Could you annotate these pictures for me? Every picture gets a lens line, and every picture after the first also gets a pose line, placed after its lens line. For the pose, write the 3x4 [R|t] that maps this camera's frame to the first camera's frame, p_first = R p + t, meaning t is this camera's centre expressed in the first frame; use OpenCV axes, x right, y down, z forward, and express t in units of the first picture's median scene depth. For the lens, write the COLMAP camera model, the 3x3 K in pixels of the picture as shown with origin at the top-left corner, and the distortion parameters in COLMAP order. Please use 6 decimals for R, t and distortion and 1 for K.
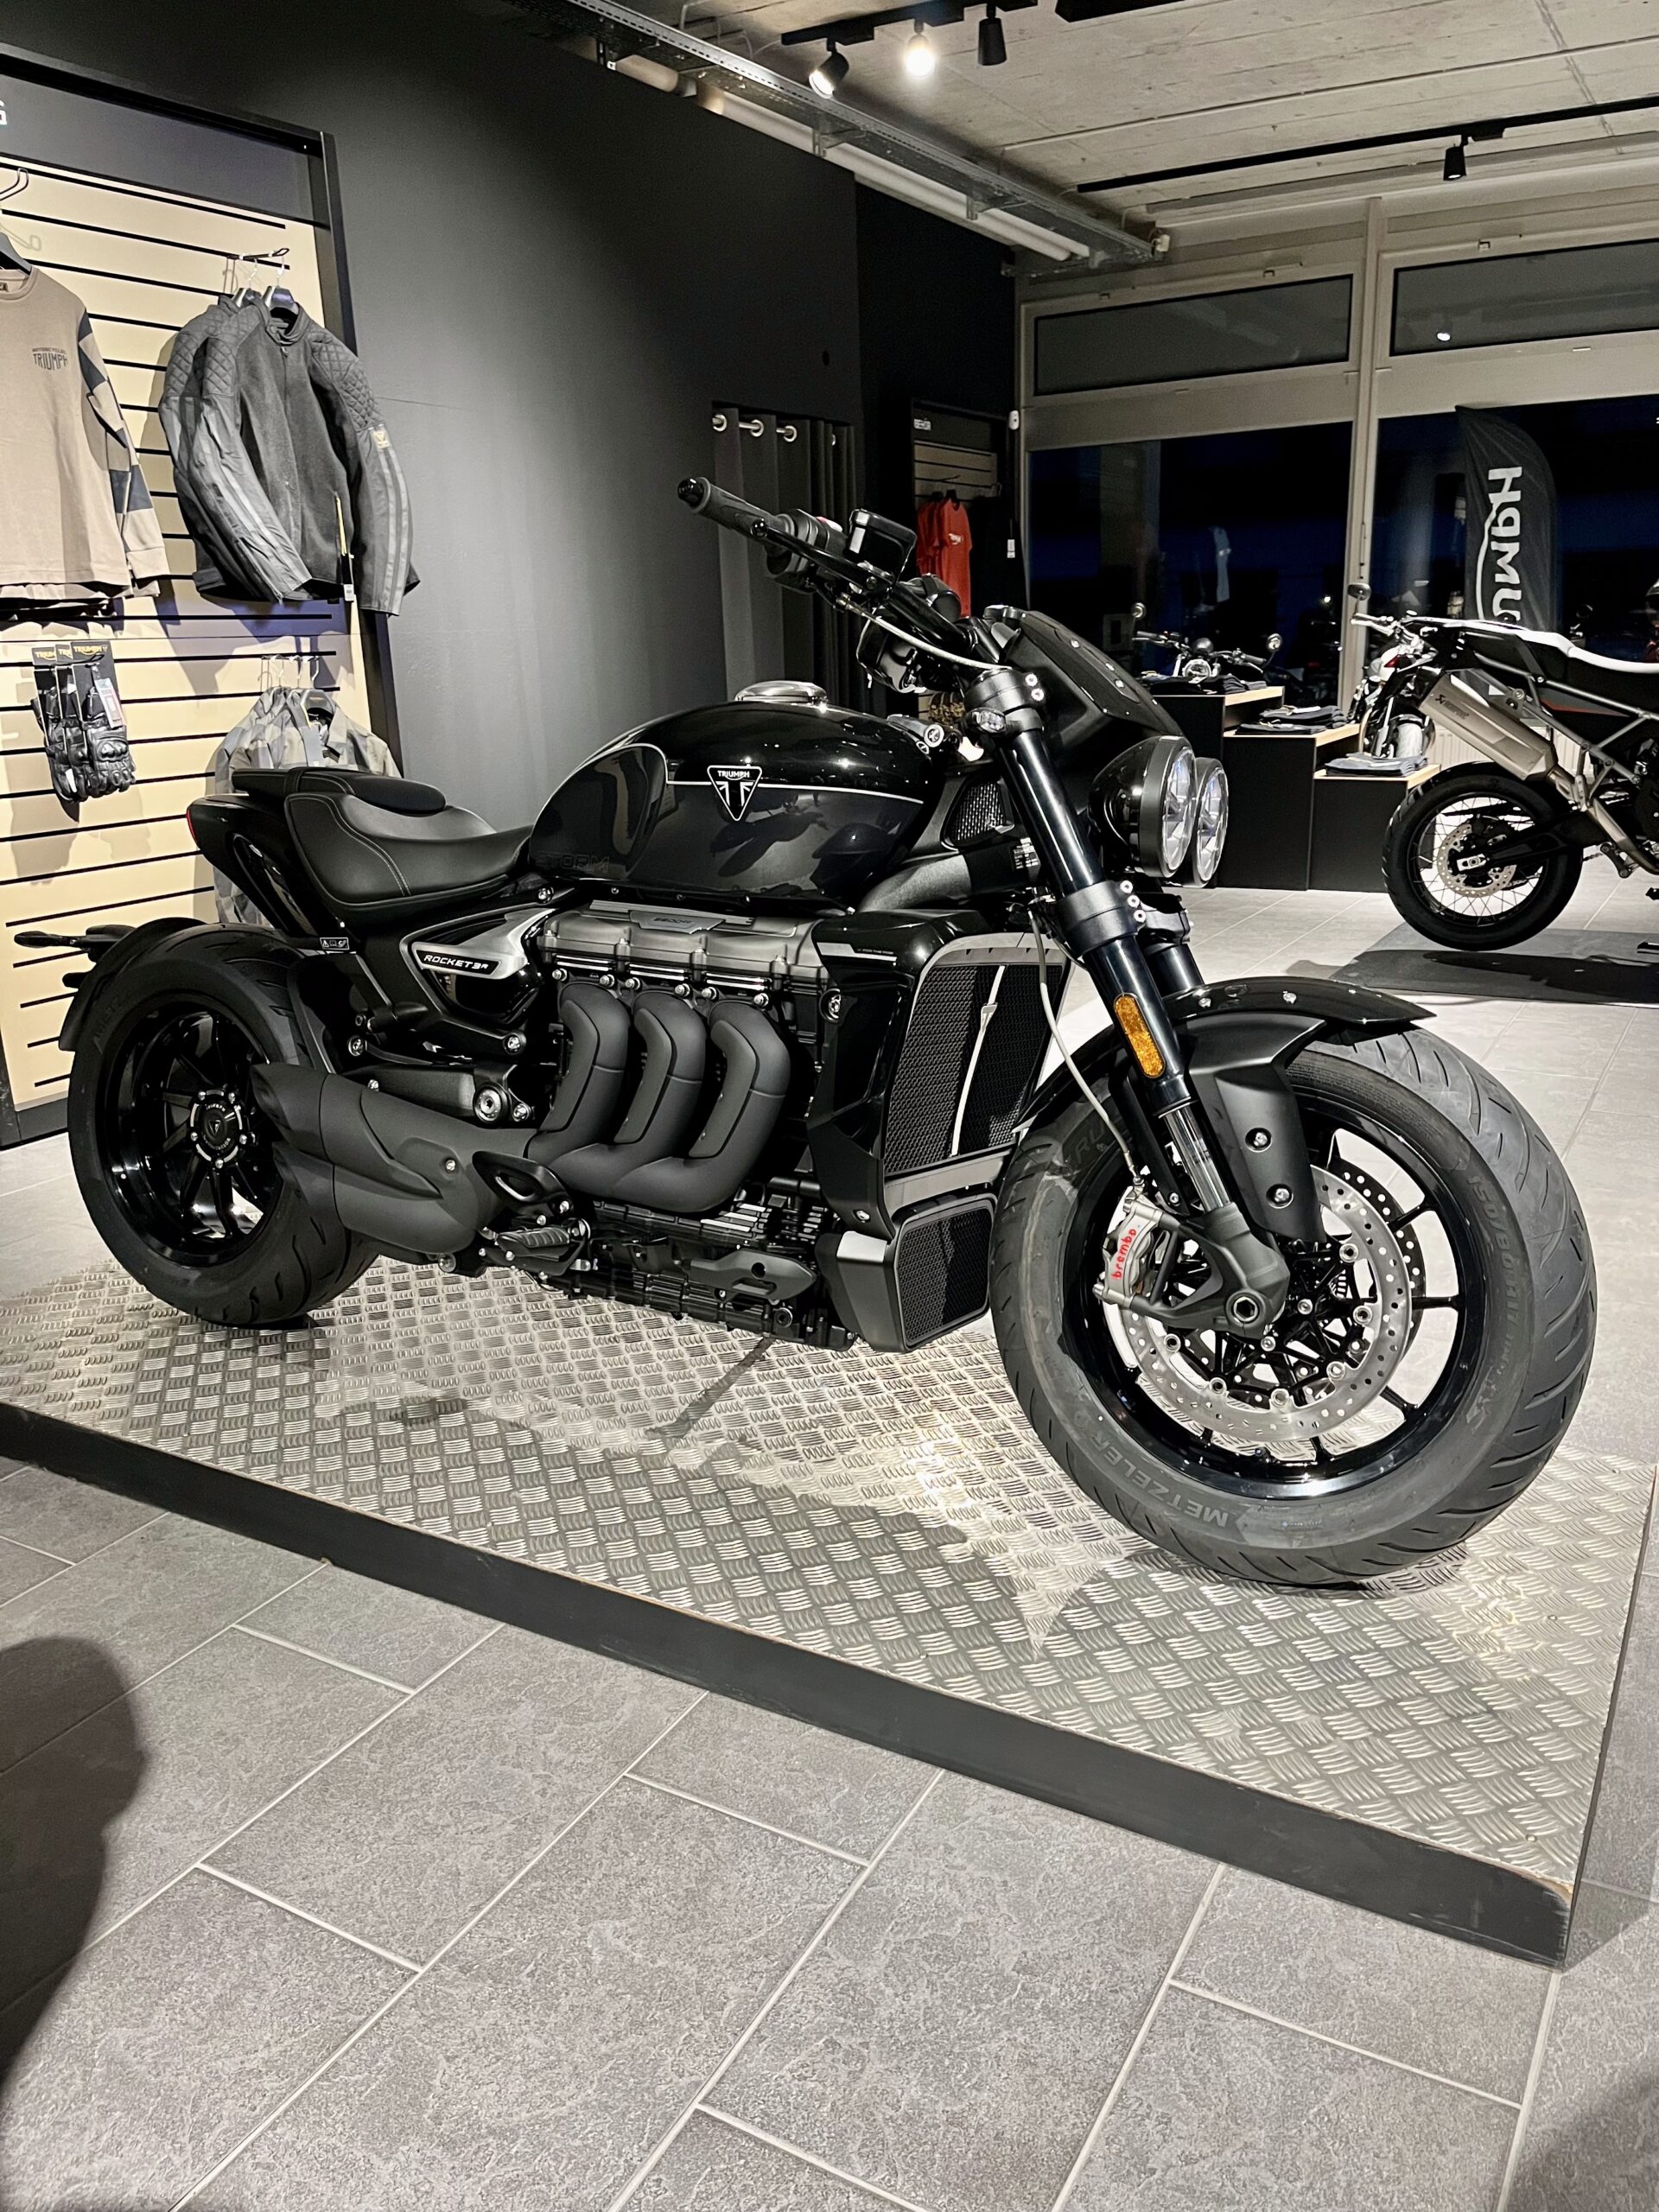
lens RADIAL K [[1671.3, 0, 832.0], [0, 1671.3, 1119.4], [0, 0, 1]] dist [0.065221, -0.085557]
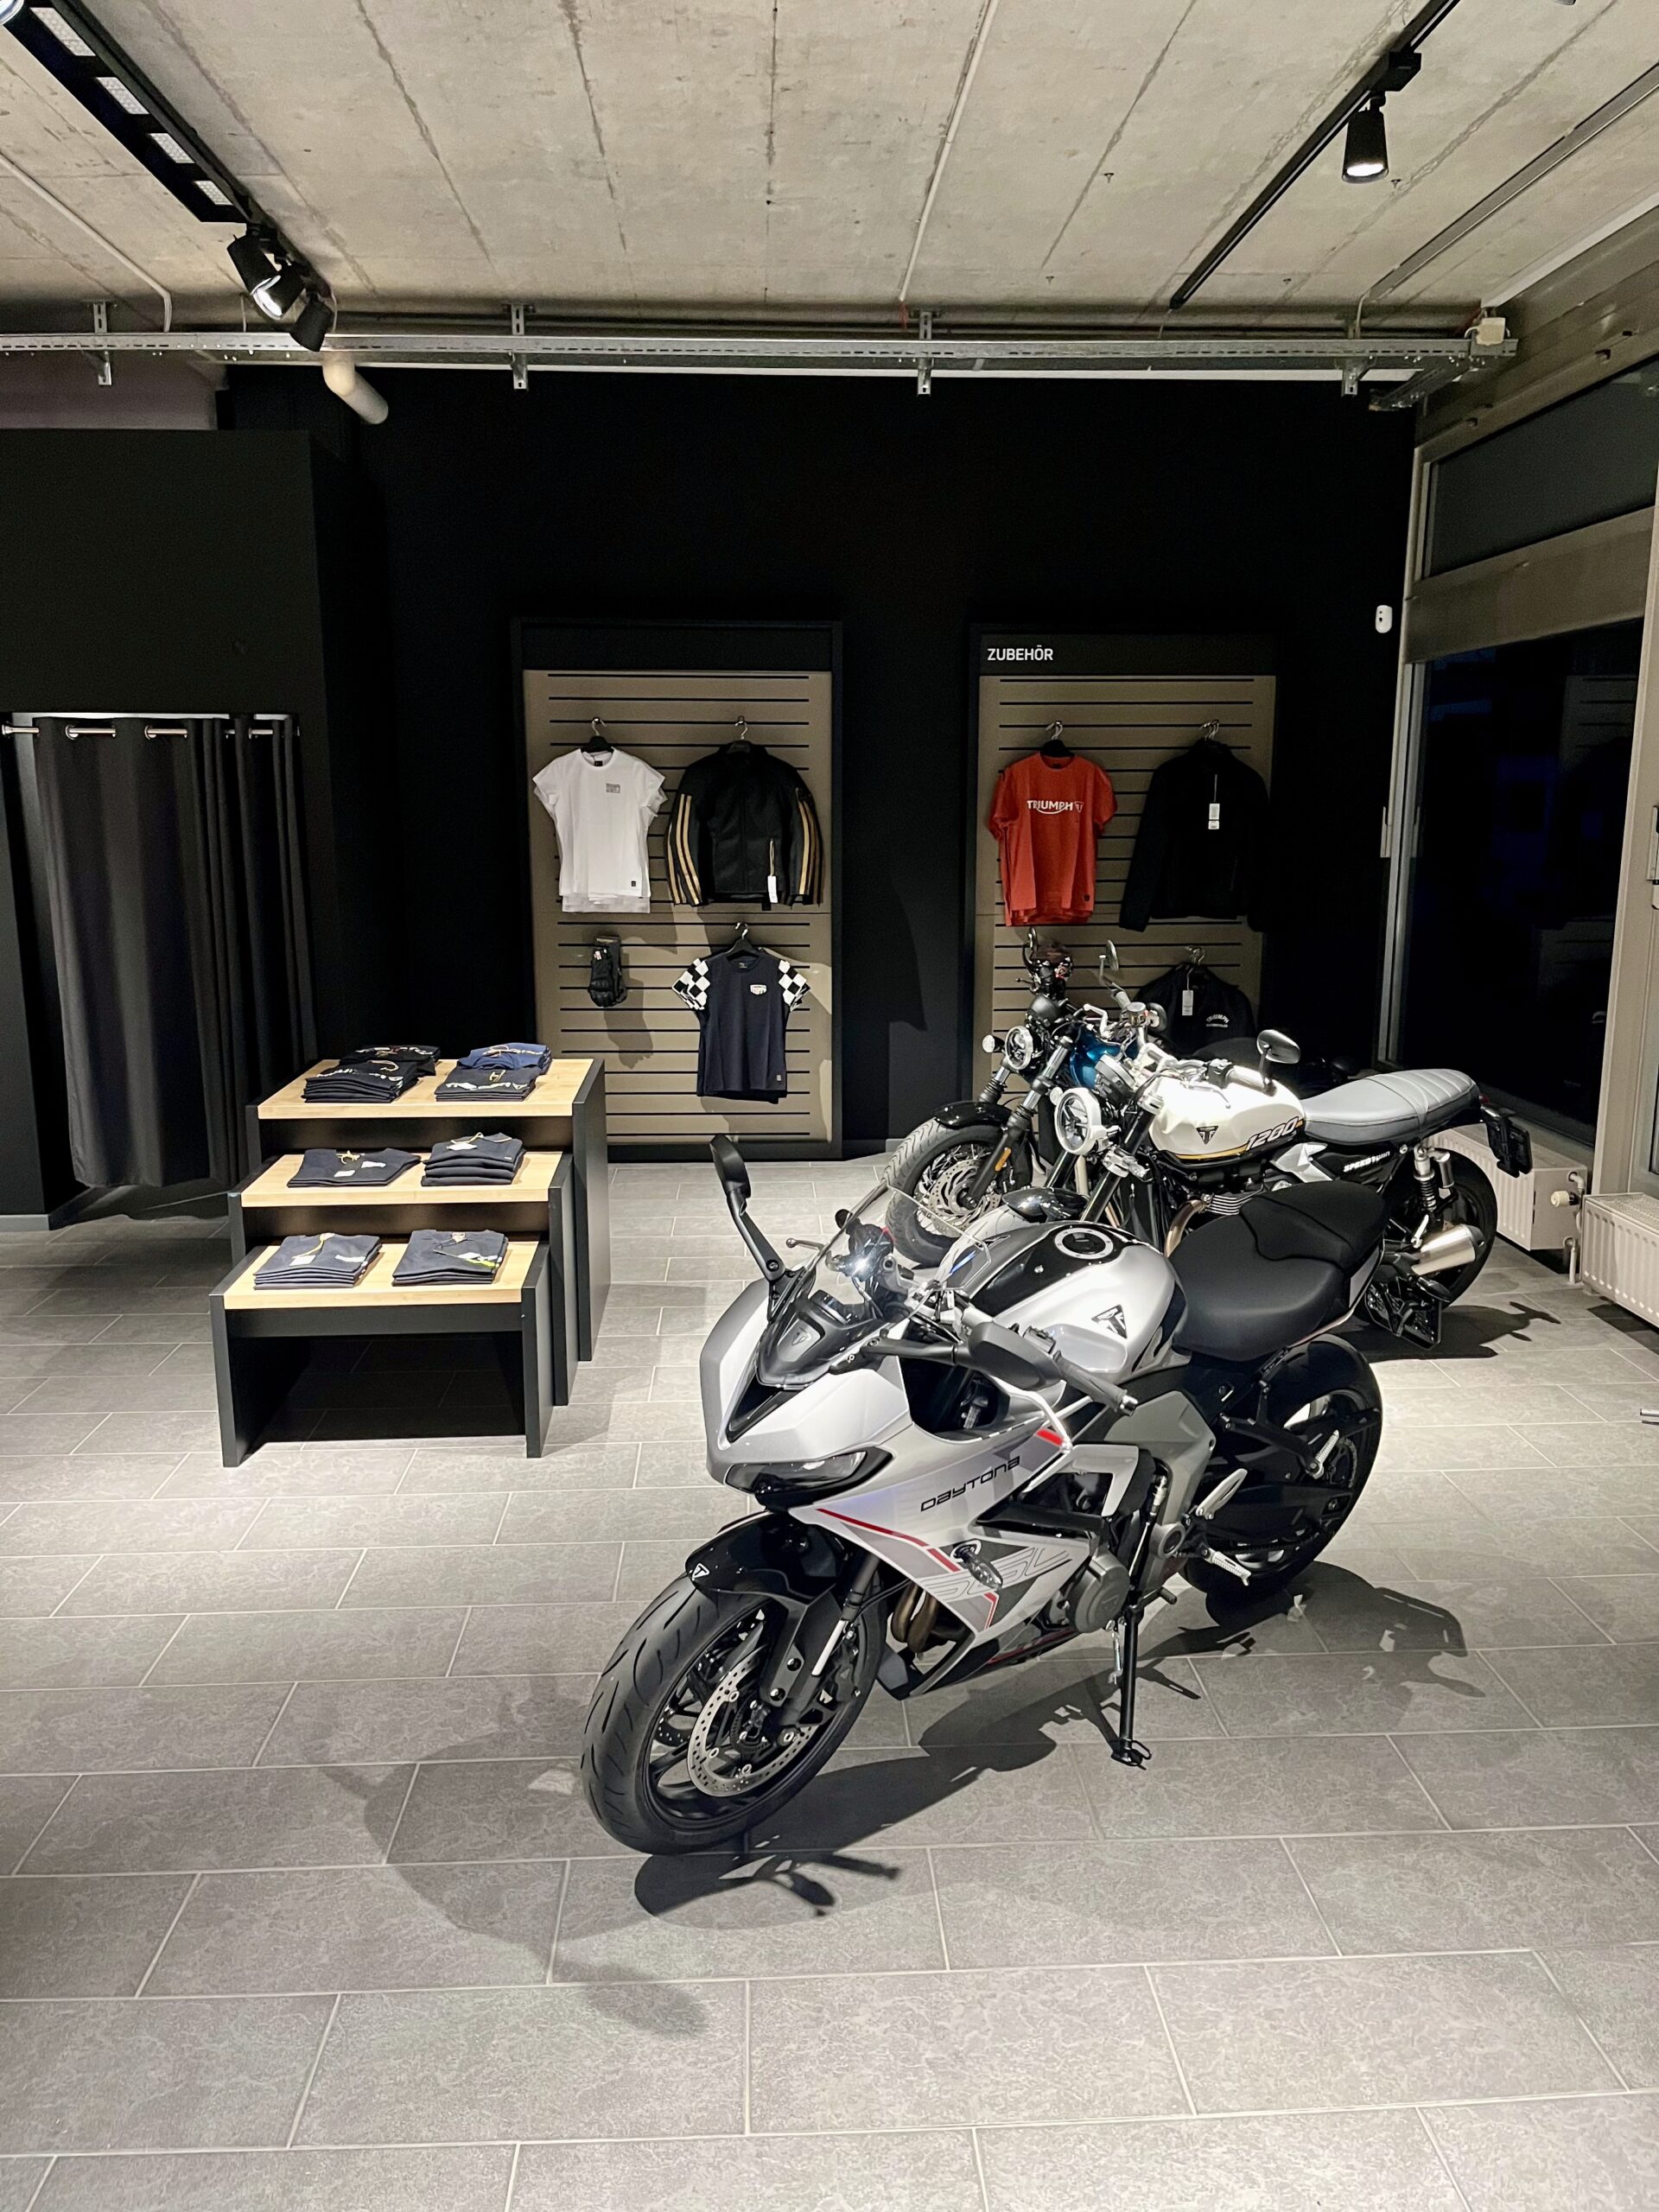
lens RADIAL K [[1671.3, 0, 832.0], [0, 1671.3, 1119.4], [0, 0, 1]] dist [0.065221, -0.085557]
pose [[0.535122, 0.194293, -0.822128, 0.933159], [-0.250954, 0.965820, 0.064906, -0.351077], [0.806639, 0.171584, 0.565590, 0.798485]]
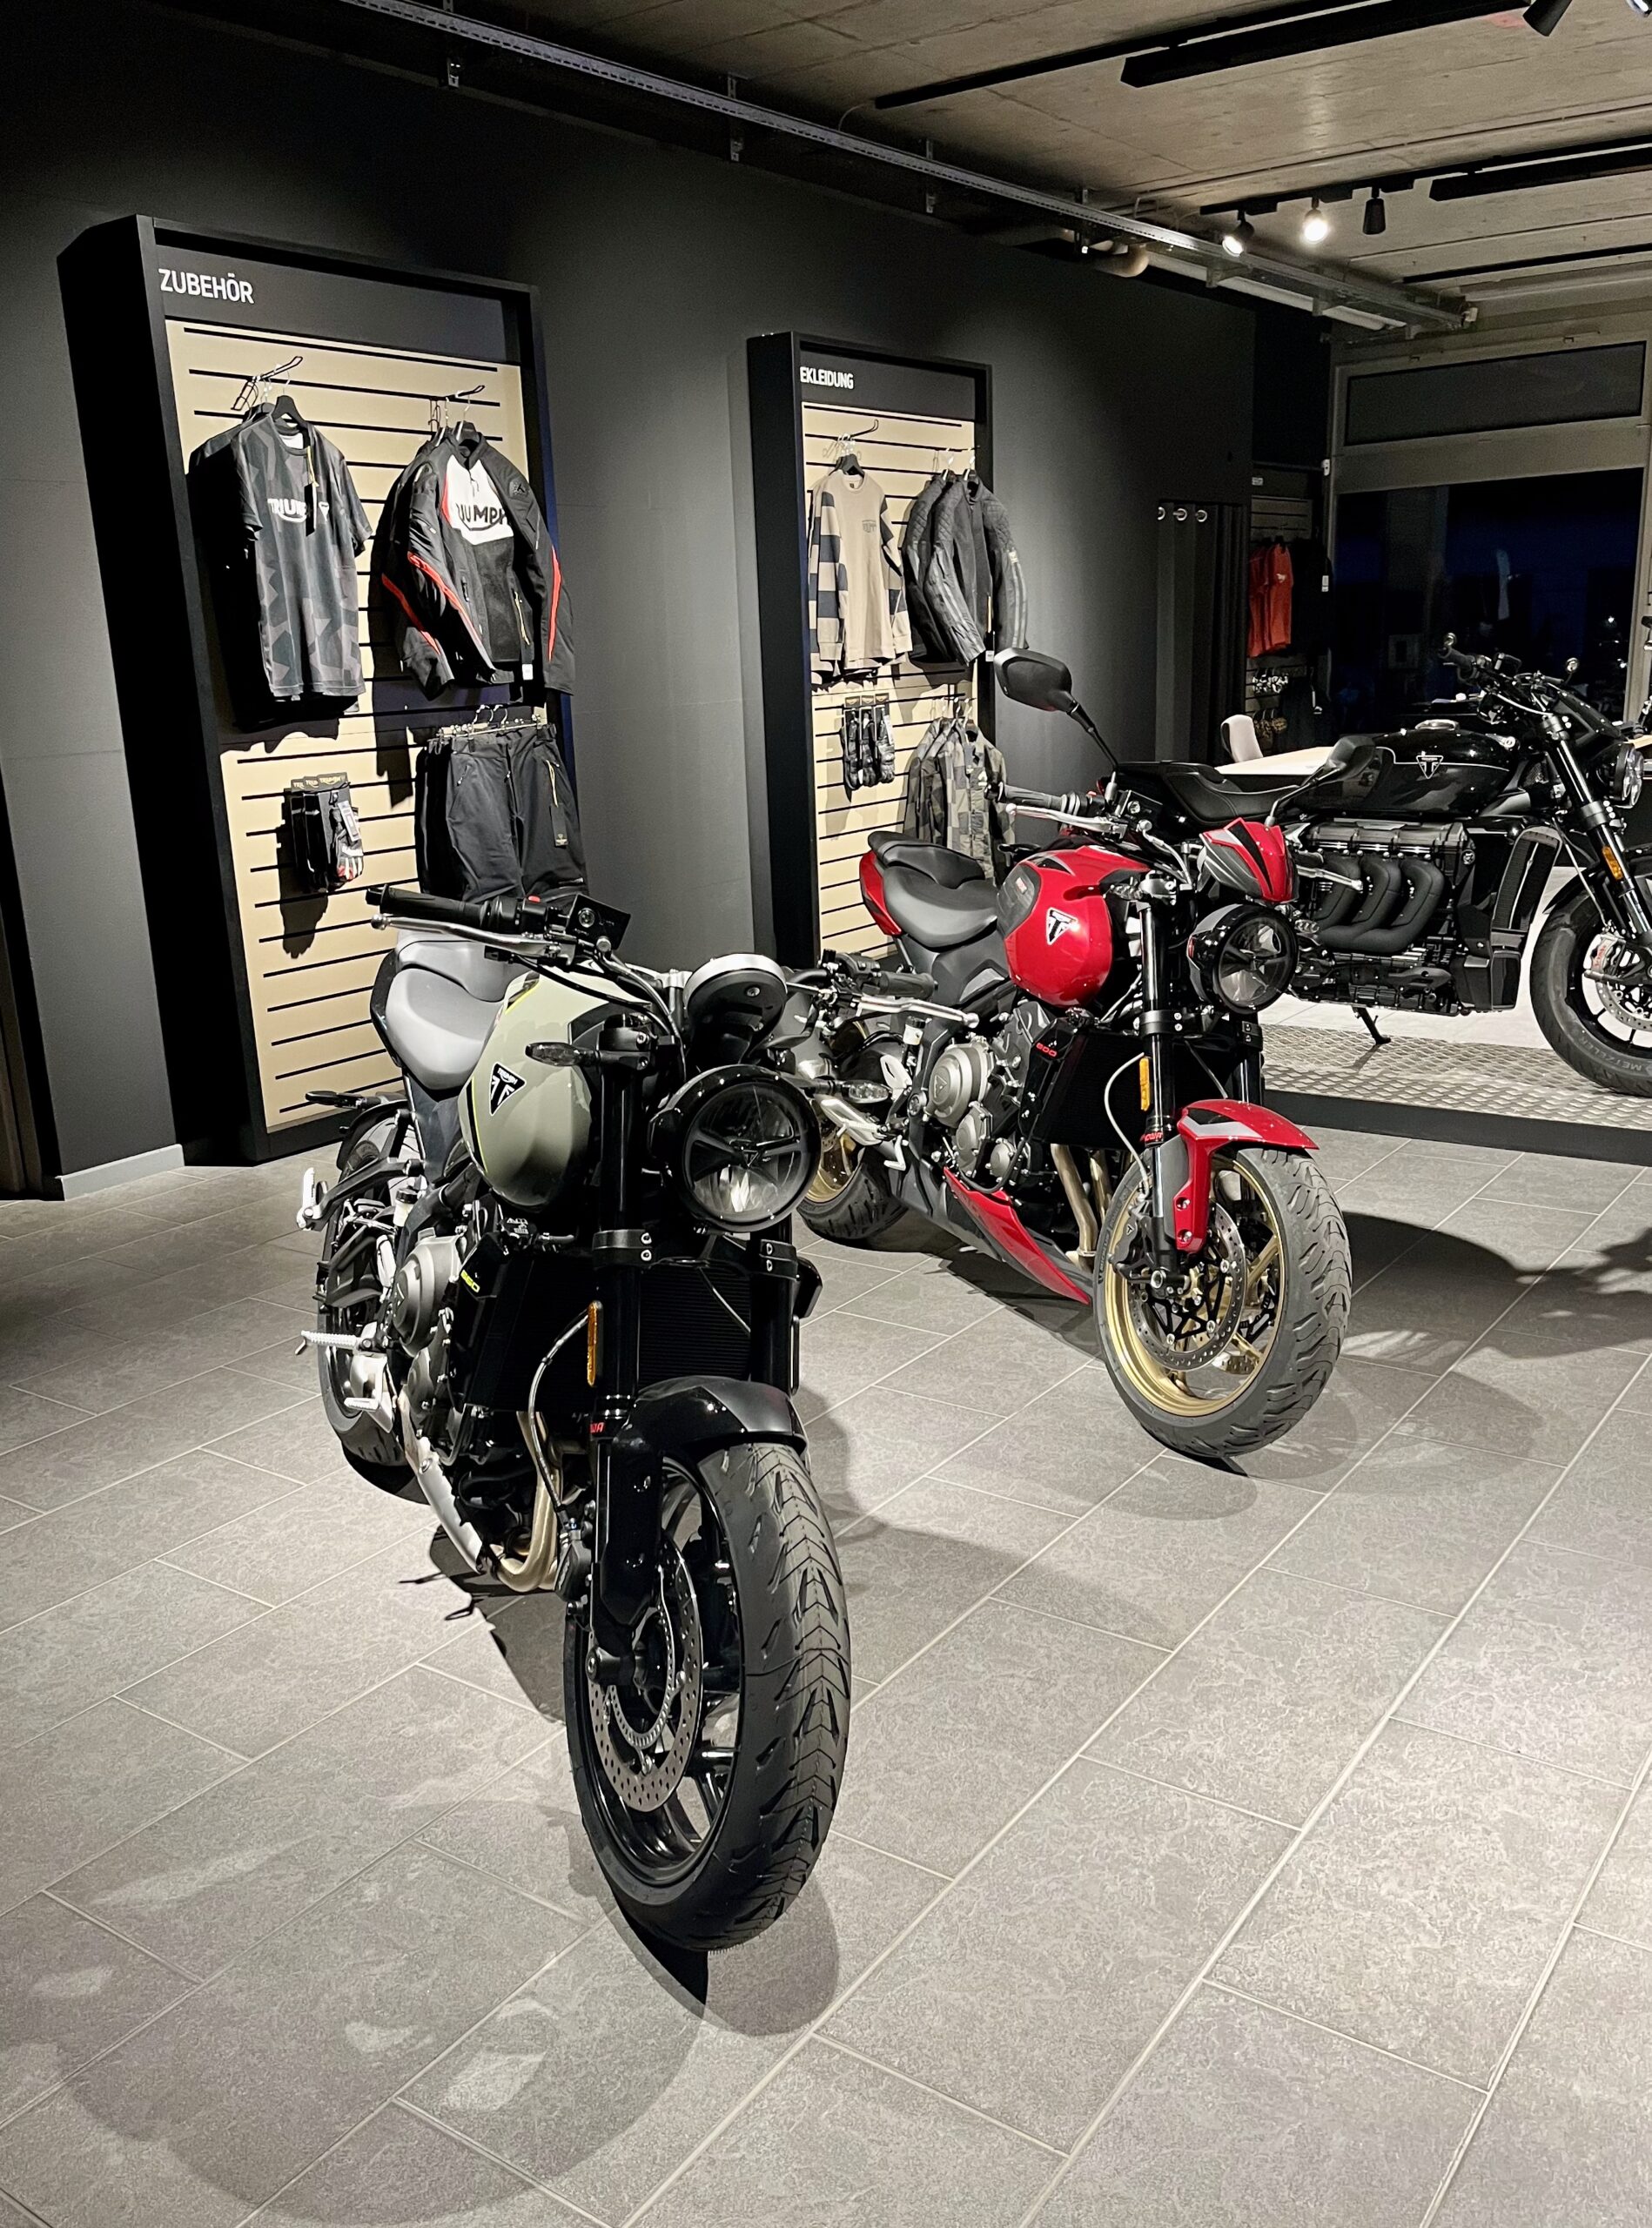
lens RADIAL K [[1875.1, 0, 771.4], [0, 1875.1, 1158.4], [0, 0, 1]] dist [0.062893, -0.066361]
pose [[0.993873, 0.022058, -0.108309, -0.184050], [-0.023296, 0.999677, -0.010180, 0.110722], [0.108049, 0.012641, 0.994065, -0.476262]]
